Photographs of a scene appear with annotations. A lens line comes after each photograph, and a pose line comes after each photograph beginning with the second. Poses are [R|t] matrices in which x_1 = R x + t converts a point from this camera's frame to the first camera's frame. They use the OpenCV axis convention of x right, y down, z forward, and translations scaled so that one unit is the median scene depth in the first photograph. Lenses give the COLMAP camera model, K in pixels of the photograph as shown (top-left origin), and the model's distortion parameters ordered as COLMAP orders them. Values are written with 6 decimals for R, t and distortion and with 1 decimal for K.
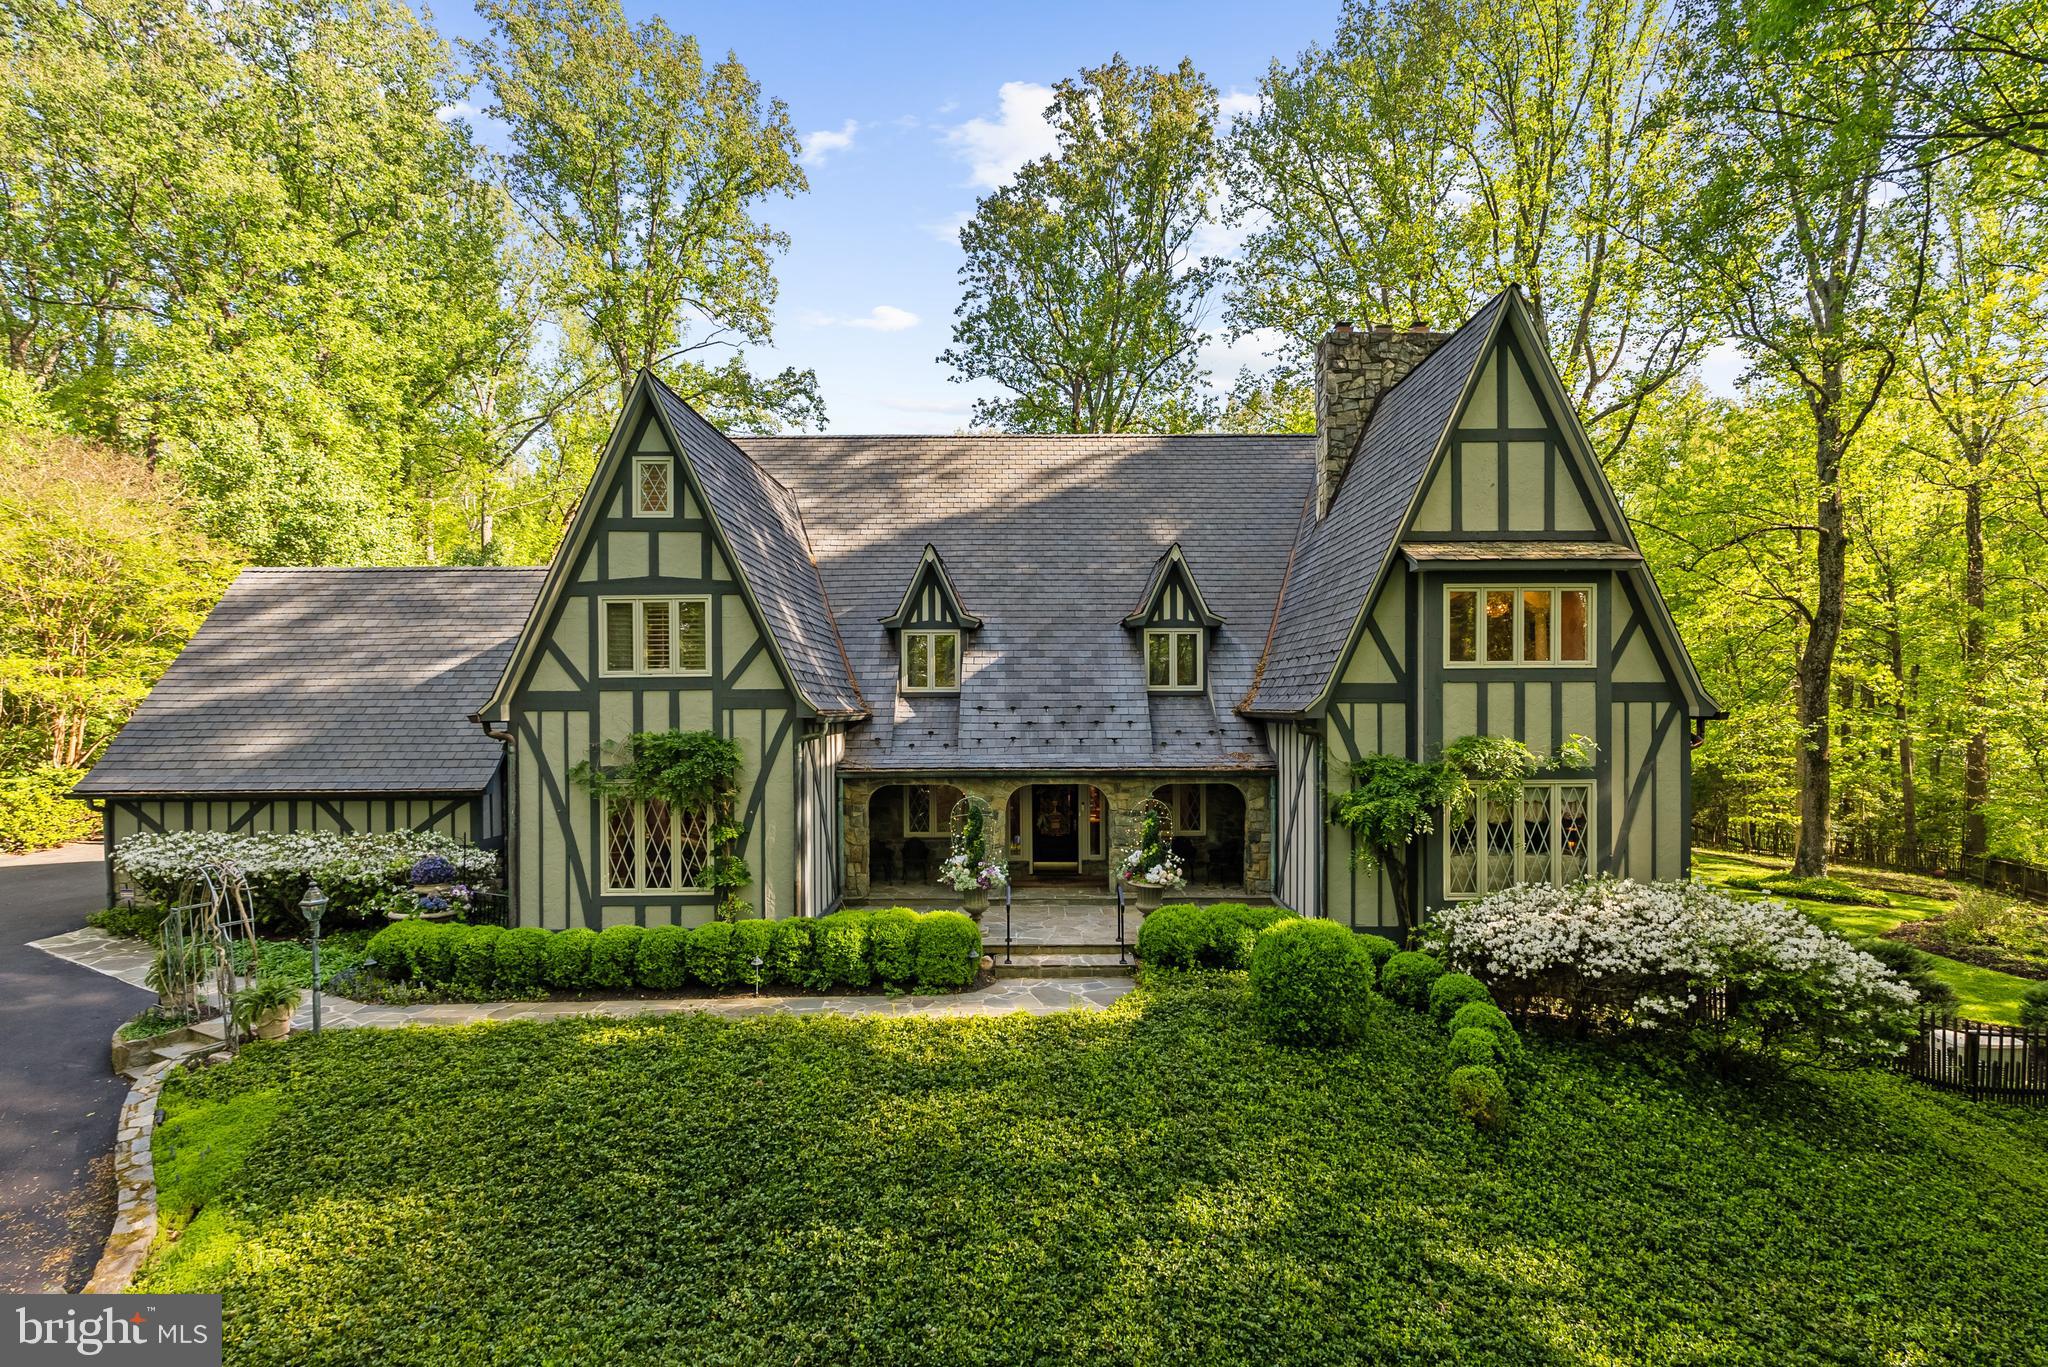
lens RADIAL K [[944.6, 0, 1024.0], [0, 944.6, 683.5], [0, 0, 1]] dist [-0.004962, -0.000110]
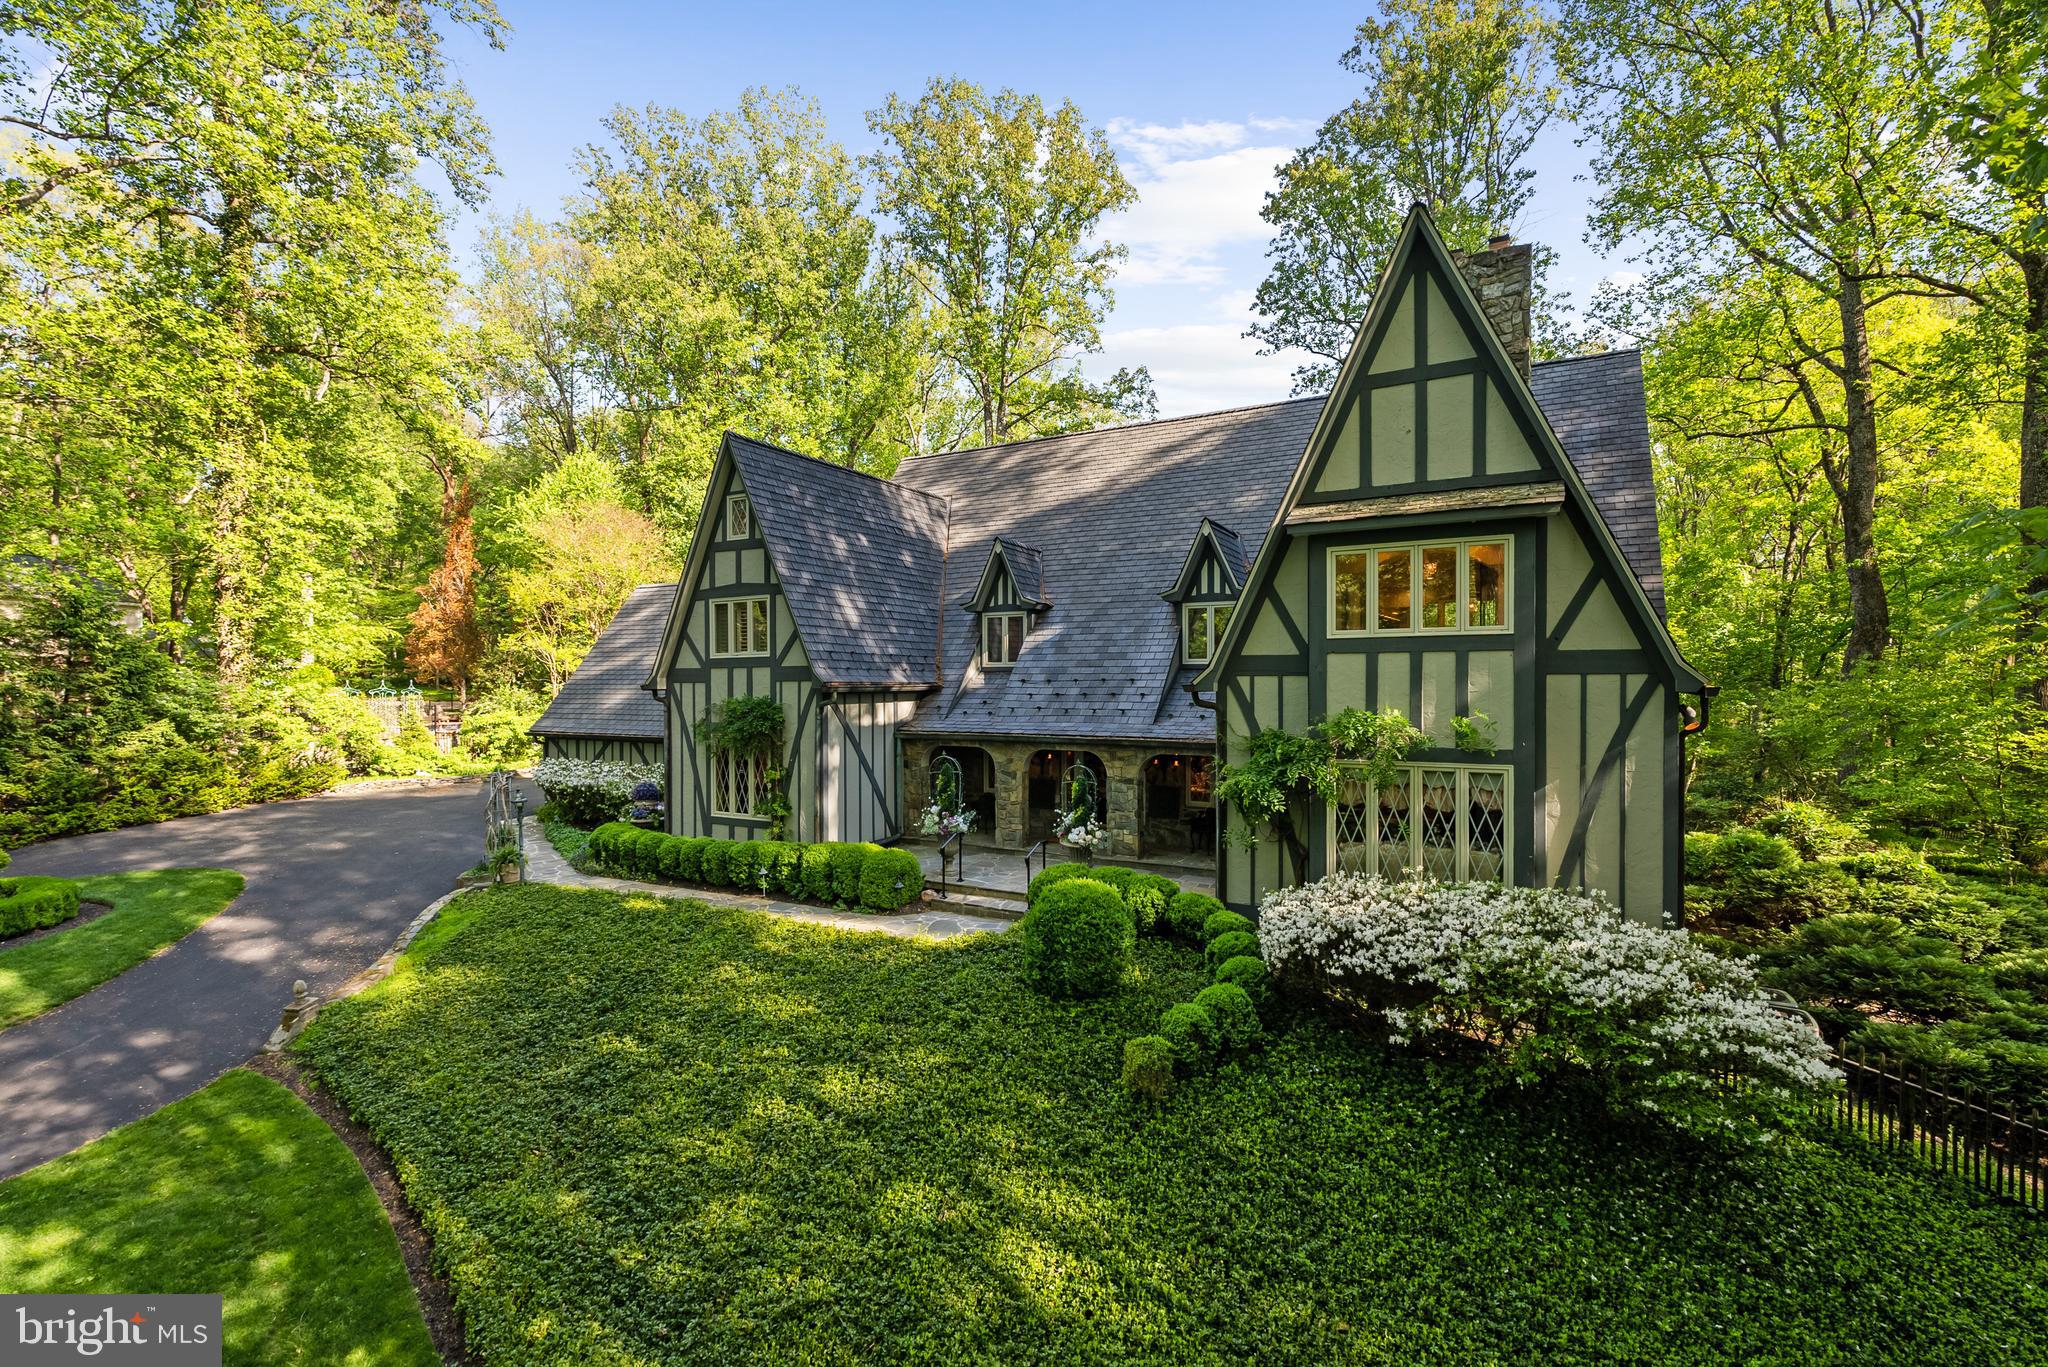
lens RADIAL K [[932.0, 0, 1028.3], [0, 932.0, 665.1], [0, 0, 1]] dist [-0.014880, -0.000108]
pose [[0.861831, -0.007397, -0.507141, 0.634099], [0.011116, 0.999929, 0.004305, 0.002995], [0.507073, -0.009348, 0.861852, 0.059002]]
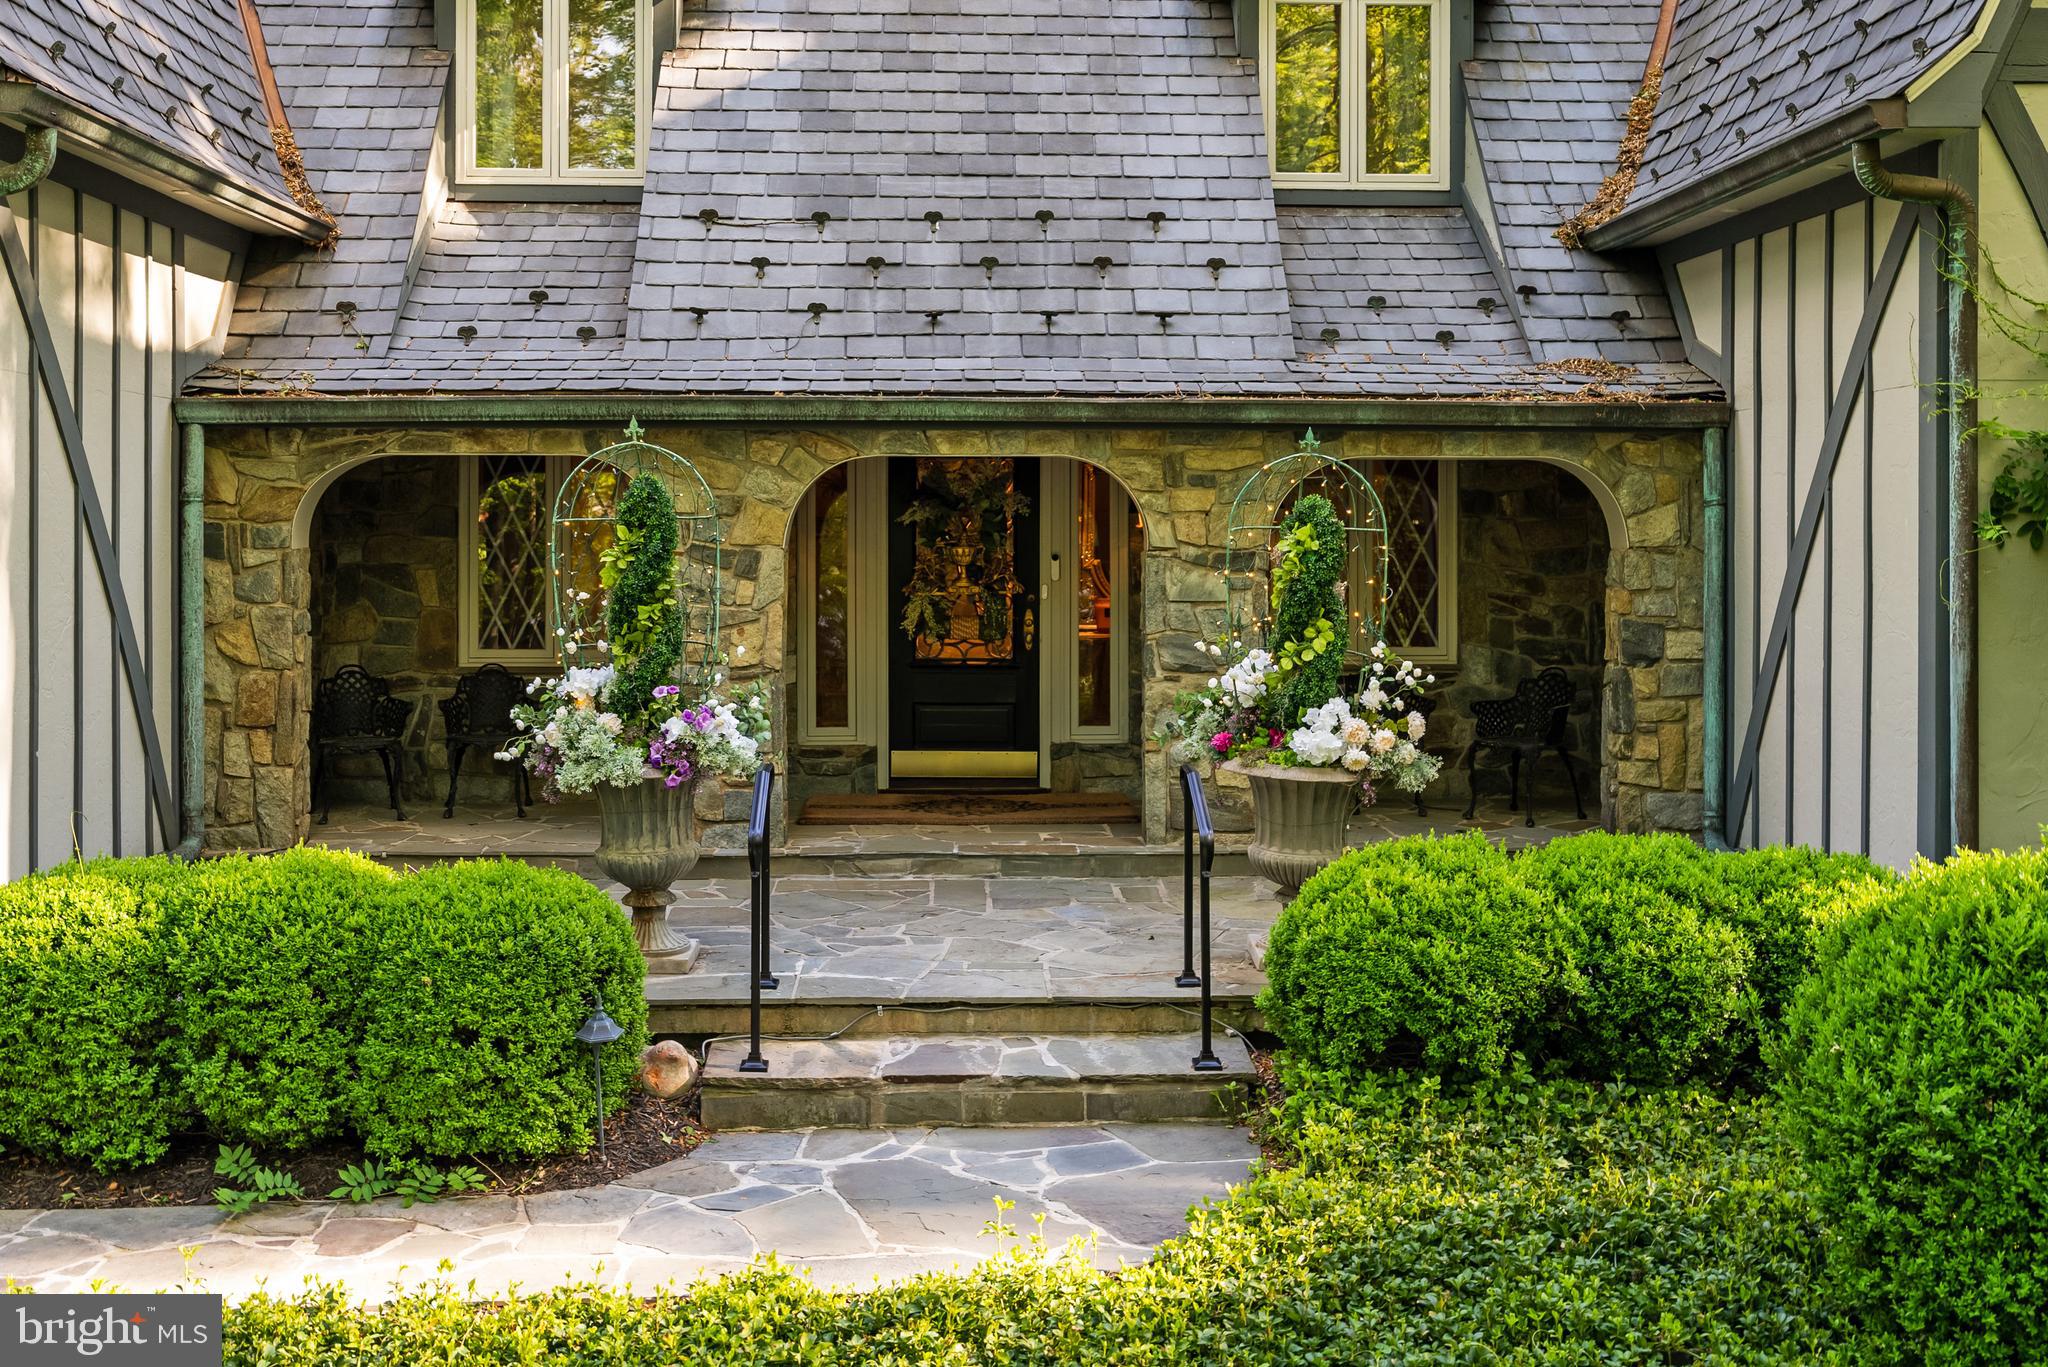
lens RADIAL K [[2106.0, 0, 1011.5], [0, 2106.0, 463.5], [0, 0, 1]] dist [0.005116, -0.013114]
pose [[0.999204, 0.006874, 0.039303, 0.027566], [-0.006415, 0.999910, -0.011774, 0.134451], [-0.039380, 0.011513, 0.999158, 0.414663]]
